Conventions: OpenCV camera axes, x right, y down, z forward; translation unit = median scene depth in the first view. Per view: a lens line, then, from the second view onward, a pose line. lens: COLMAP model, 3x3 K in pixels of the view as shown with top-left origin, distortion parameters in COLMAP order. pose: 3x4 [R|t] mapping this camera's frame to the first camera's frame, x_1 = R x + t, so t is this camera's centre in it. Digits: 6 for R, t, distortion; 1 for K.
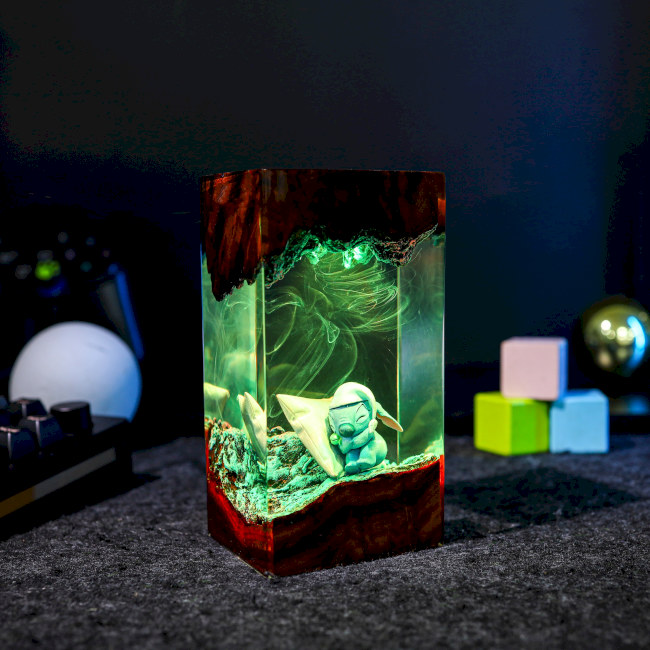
lens RADIAL K [[1096.5, 0, 325.9], [0, 1096.5, 328.7], [0, 0, 1]] dist [-0.071477, 0.000000]
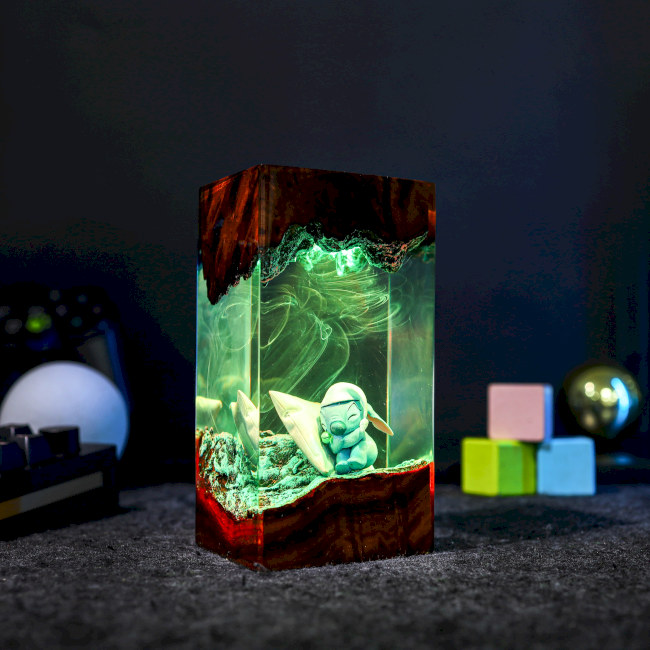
lens RADIAL K [[1096.5, 0, 328.5], [0, 1096.5, 319.7], [0, 0, 1]] dist [-0.071477, 0.000000]
pose [[0.999677, 0.016322, 0.019479, -0.010739], [-0.013447, 0.990125, -0.139541, 0.130910], [-0.021564, 0.139234, 0.990025, -0.010021]]
